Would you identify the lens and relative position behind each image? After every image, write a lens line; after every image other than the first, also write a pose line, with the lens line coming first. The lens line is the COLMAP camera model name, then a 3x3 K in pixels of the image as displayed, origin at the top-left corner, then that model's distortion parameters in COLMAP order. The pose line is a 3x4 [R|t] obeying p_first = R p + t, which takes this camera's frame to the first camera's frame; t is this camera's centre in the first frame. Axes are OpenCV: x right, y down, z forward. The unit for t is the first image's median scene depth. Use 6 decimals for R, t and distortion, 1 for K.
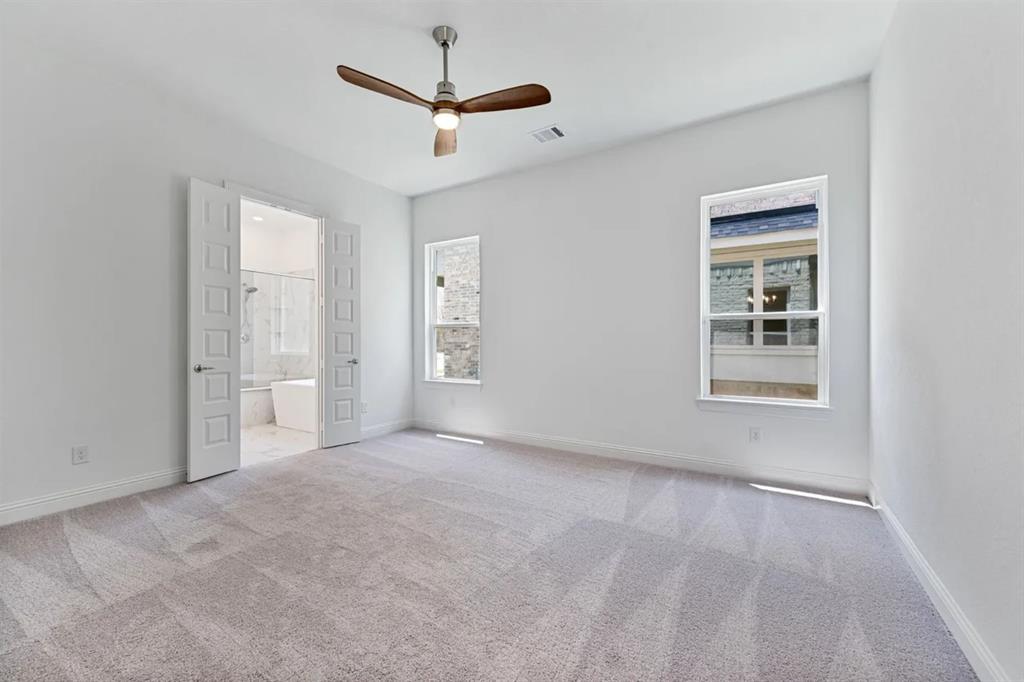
lens RADIAL K [[406.5, 0, 509.0], [0, 406.5, 346.3], [0, 0, 1]] dist [0.003267, -0.002483]
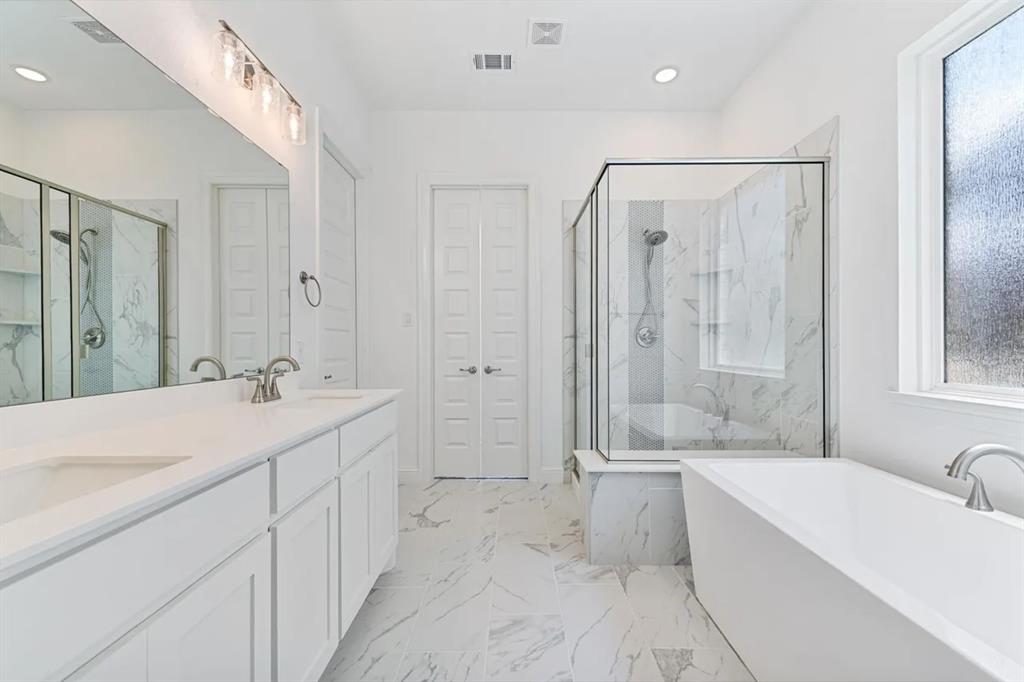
lens RADIAL K [[406.5, 0, 512.9], [0, 406.5, 345.0], [0, 0, 1]] dist [0.003267, -0.002483]
pose [[0.525184, 0.001468, -0.850987, -0.295286], [-0.001834, 0.999998, 0.000593, -0.009941], [0.850987, 0.001249, 0.525186, 0.571461]]
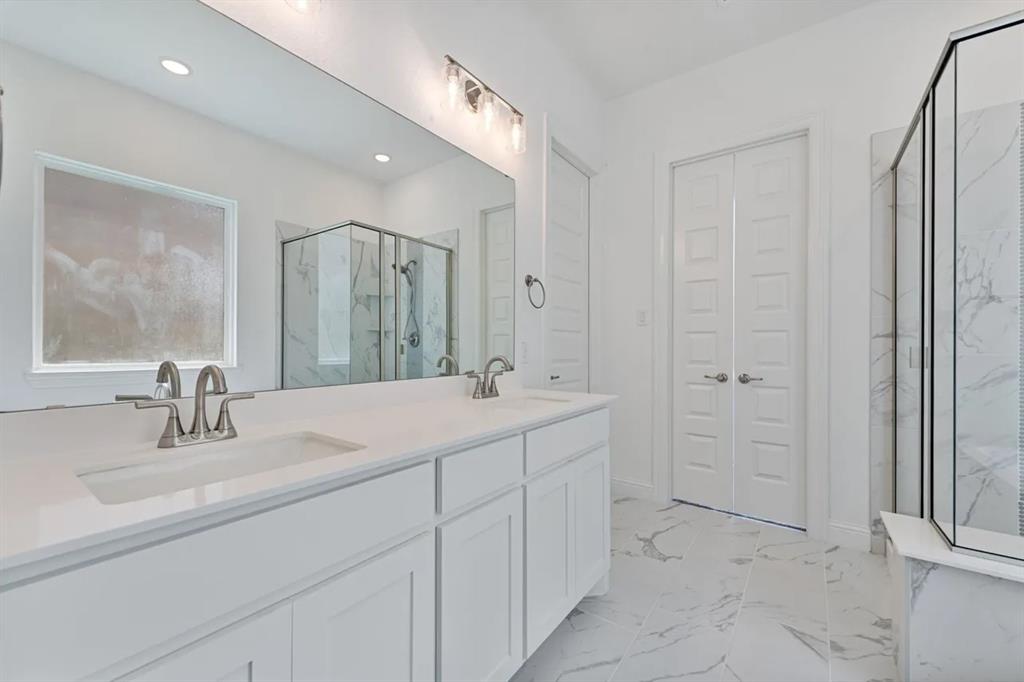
lens RADIAL K [[406.5, 0, 510.2], [0, 406.5, 345.2], [0, 0, 1]] dist [0.003267, -0.002483]
pose [[-0.086345, -0.000113, -0.996265, -0.324958], [-0.008208, 0.999966, 0.000598, -0.009861], [0.996231, 0.008229, -0.086343, 0.617234]]
